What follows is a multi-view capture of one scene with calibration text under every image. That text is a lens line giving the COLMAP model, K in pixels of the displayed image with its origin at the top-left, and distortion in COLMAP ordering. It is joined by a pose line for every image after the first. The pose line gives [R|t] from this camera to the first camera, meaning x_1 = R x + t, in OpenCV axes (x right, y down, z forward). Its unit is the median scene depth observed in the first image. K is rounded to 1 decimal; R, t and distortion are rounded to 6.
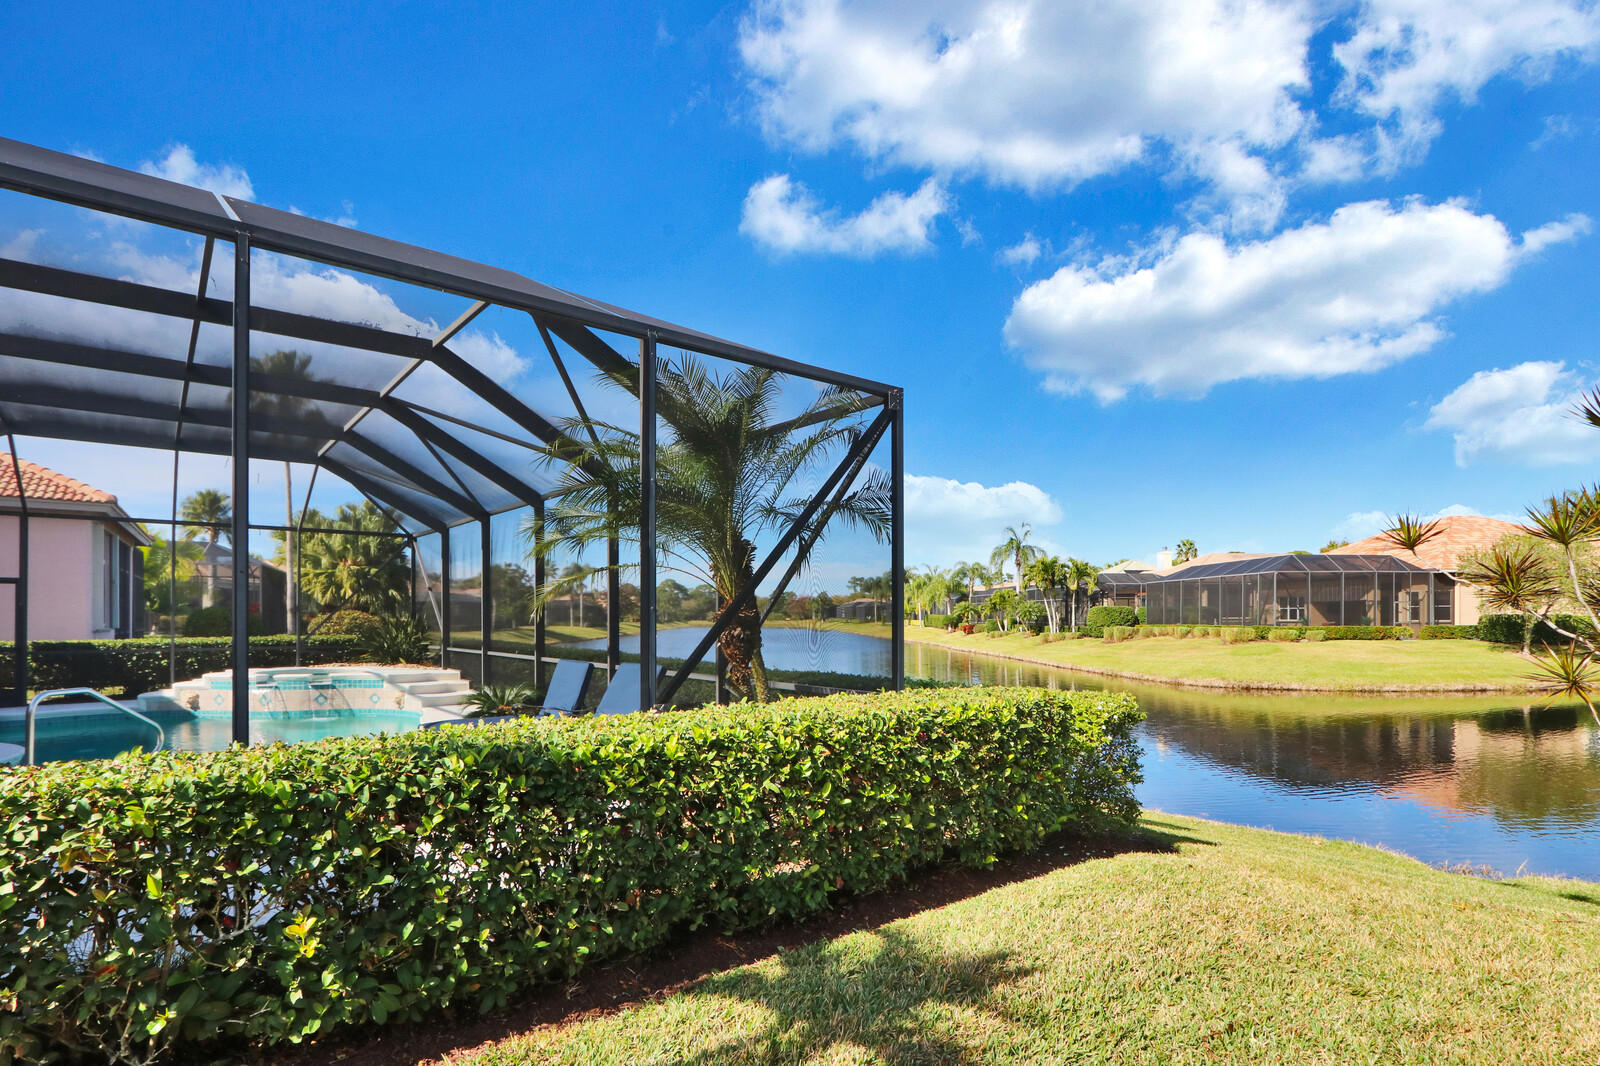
lens RADIAL K [[811.4, 0, 798.7], [0, 811.4, 619.2], [0, 0, 1]] dist [-0.011618, -0.000041]
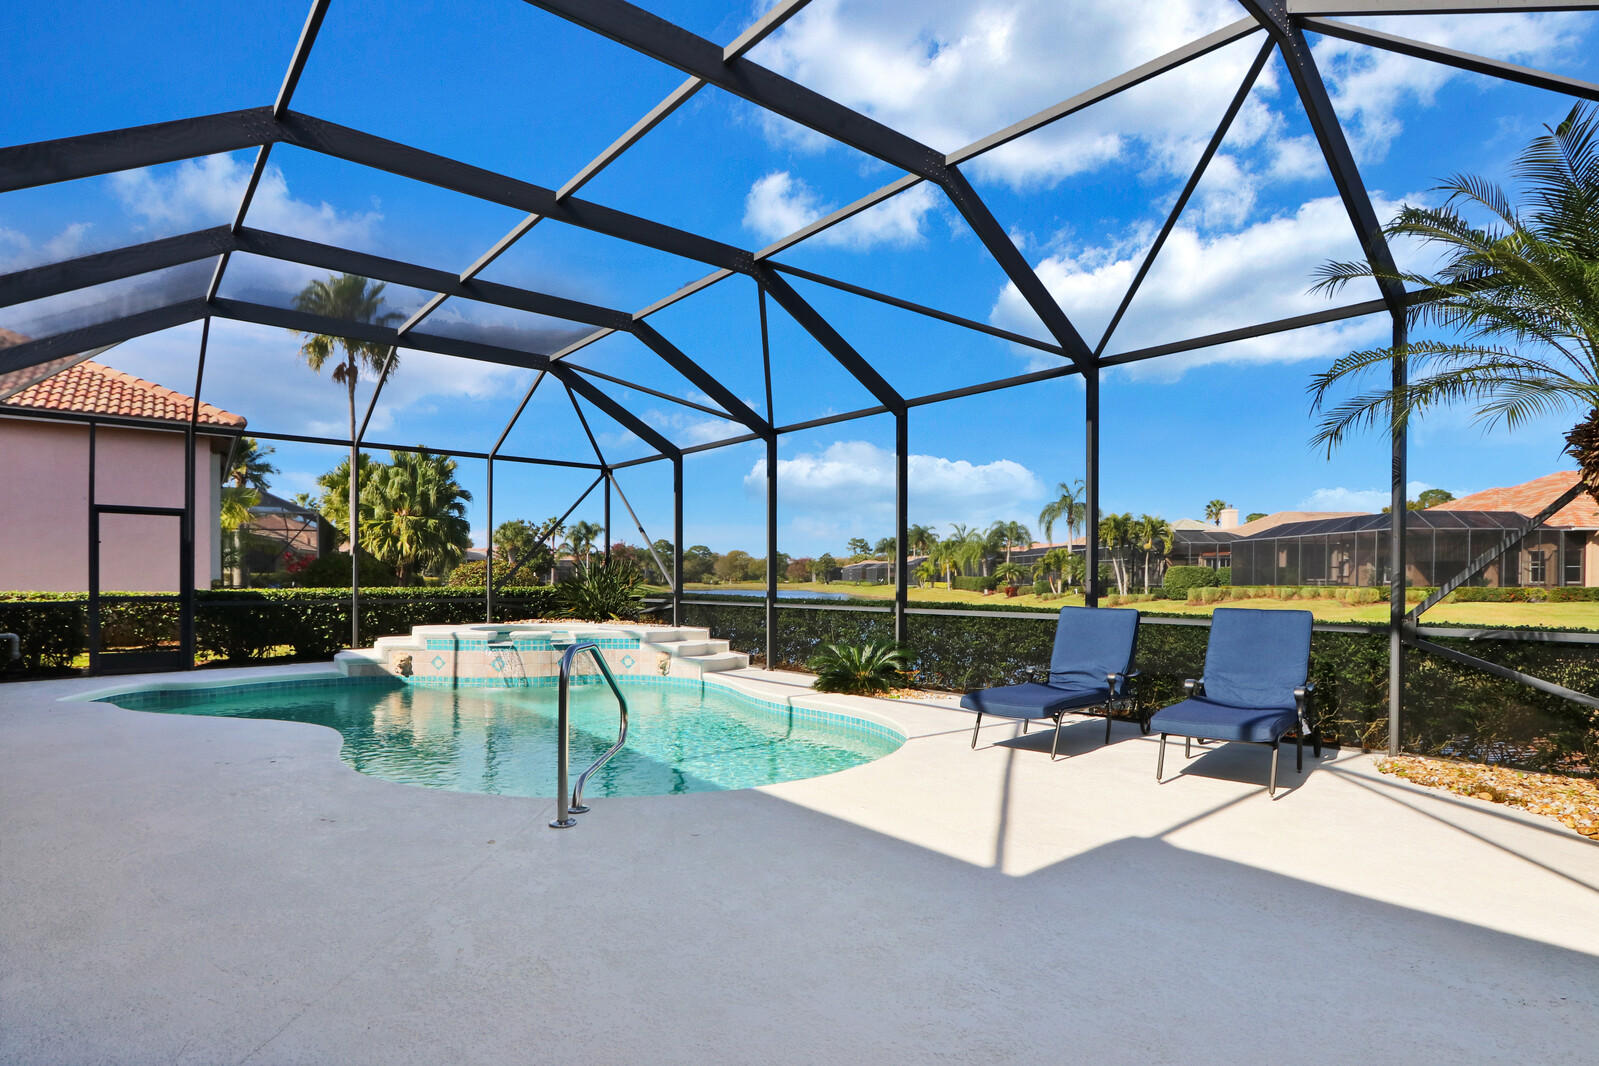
lens RADIAL K [[837.2, 0, 791.6], [0, 837.2, 589.1], [0, 0, 1]] dist [-0.011803, -0.000310]
pose [[0.999934, 0.003322, 0.010994, -0.130005], [-0.003406, 0.999965, 0.007611, 0.006652], [-0.010968, -0.007648, 0.999911, 0.058545]]
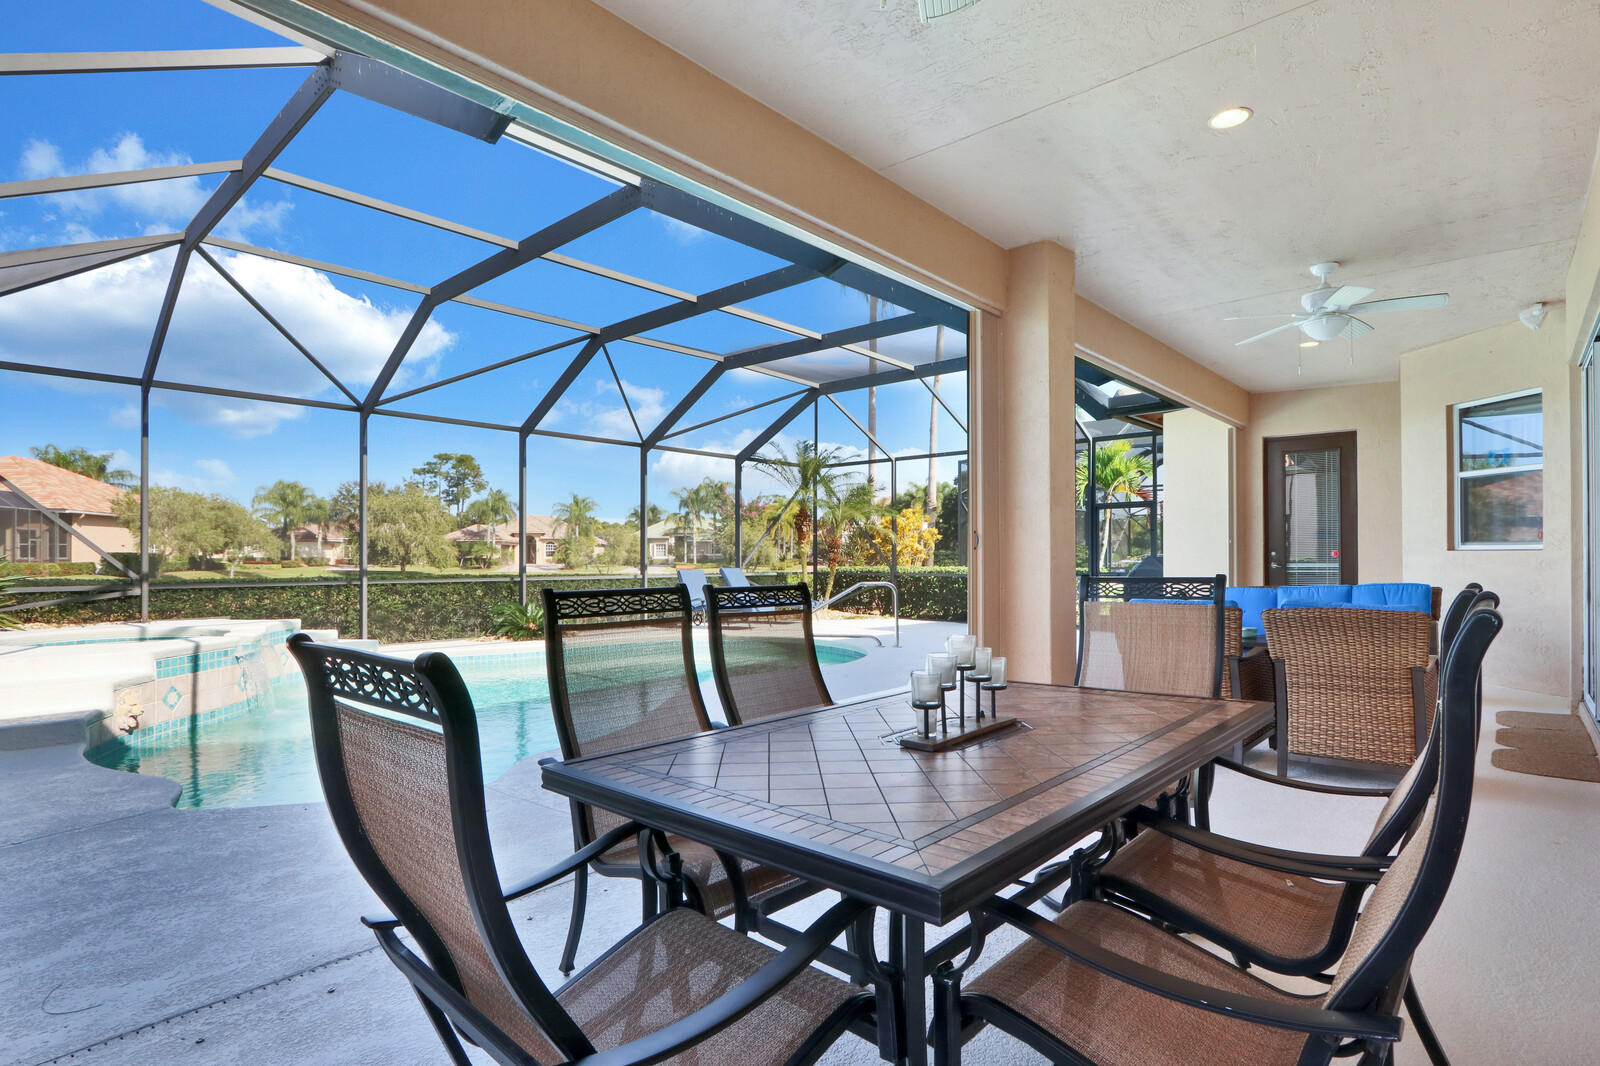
lens RADIAL K [[803.2, 0, 778.3], [0, 803.2, 545.7], [0, 0, 1]] dist [0.000298, -0.001024]
pose [[-0.138067, 0.015254, 0.990305, -0.425505], [0.004414, 0.999881, -0.014786, 0.006341], [-0.990413, 0.002330, -0.138118, 0.243339]]
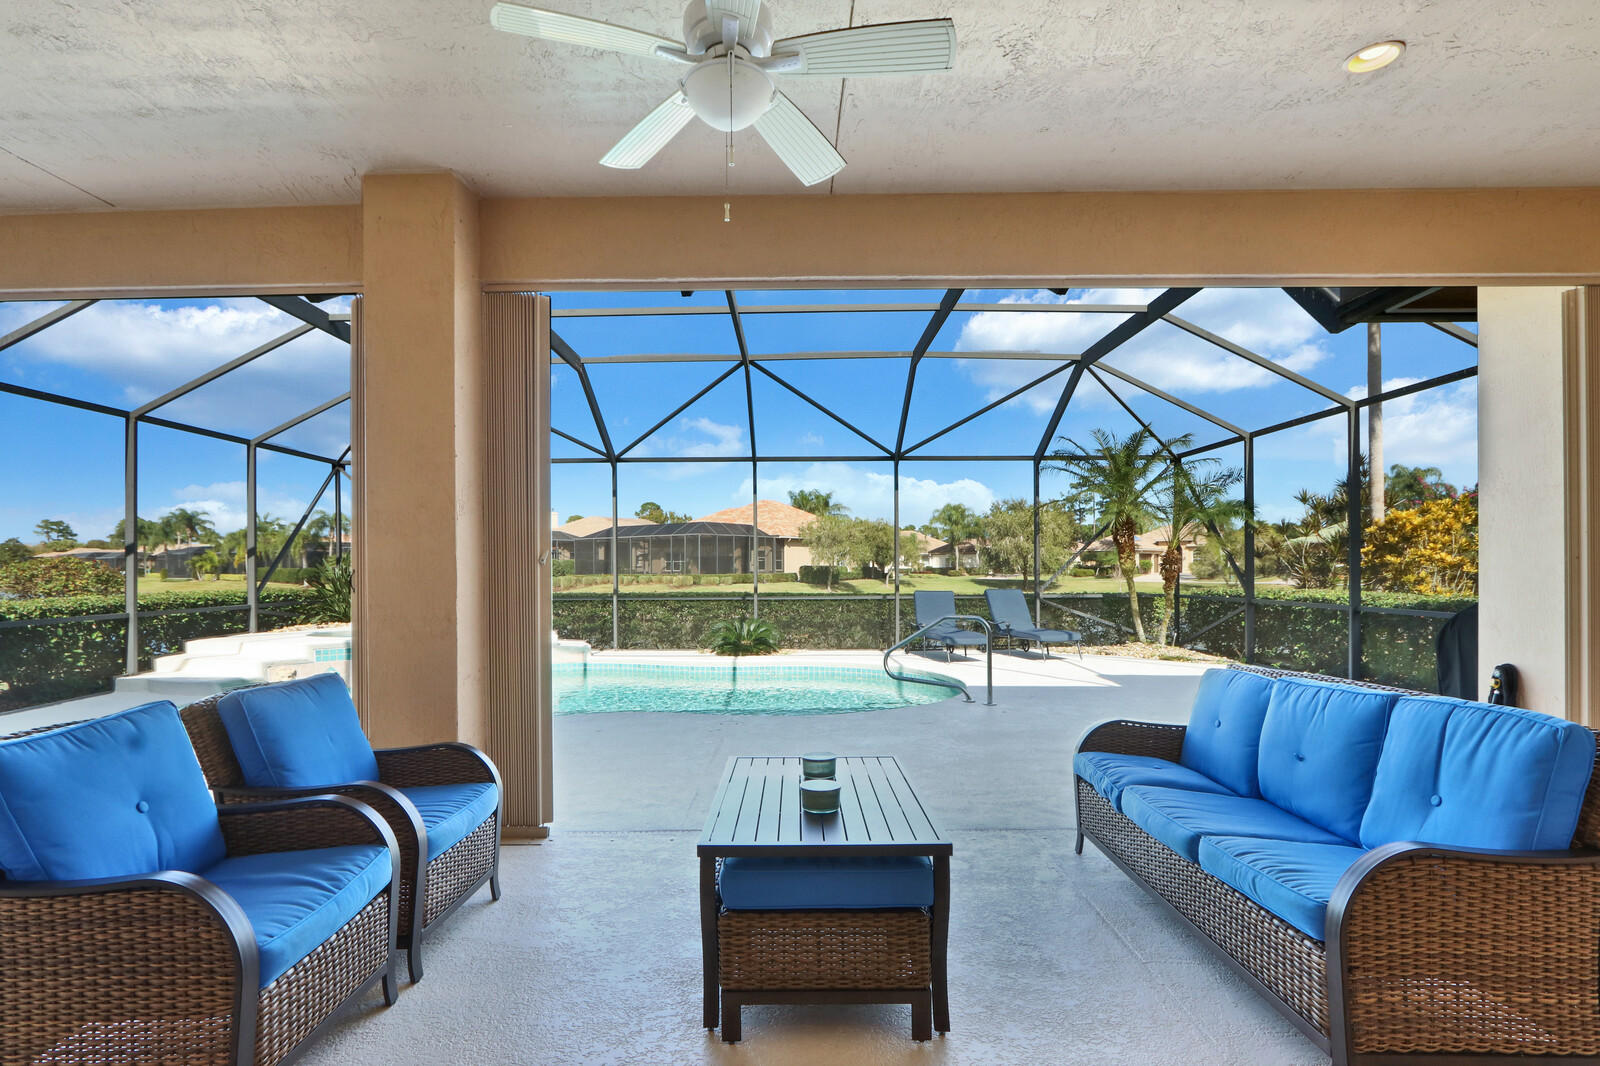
lens RADIAL K [[775.9, 0, 797.6], [0, 775.9, 569.2], [0, 0, 1]] dist [-0.021792, 0.000282]
pose [[0.627729, -0.004474, 0.778419, -0.342760], [0.008111, 0.999967, -0.000793, 0.002381], [-0.778390, 0.006811, 0.627744, 0.075283]]
